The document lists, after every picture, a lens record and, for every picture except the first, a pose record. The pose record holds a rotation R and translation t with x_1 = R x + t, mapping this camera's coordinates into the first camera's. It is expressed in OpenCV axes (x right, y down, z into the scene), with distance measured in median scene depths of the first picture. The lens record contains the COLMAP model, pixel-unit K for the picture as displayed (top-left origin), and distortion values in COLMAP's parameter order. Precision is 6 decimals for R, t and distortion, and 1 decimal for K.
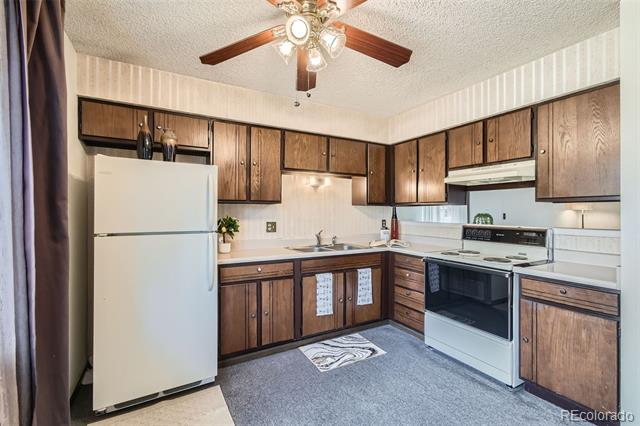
lens RADIAL K [[285.2, 0, 319.6], [0, 285.2, 213.8], [0, 0, 1]] dist [-0.007691, 0.007409]
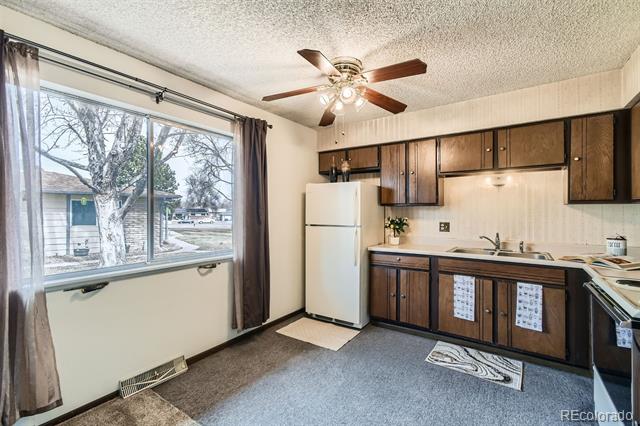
lens RADIAL K [[285.2, 0, 320.0], [0, 285.2, 209.5], [0, 0, 1]] dist [-0.007691, 0.007409]
pose [[0.427960, -0.010903, -0.903732, 0.713479], [-0.007573, 0.999849, -0.015649, 0.001012], [0.903766, 0.013541, 0.427813, 0.145156]]
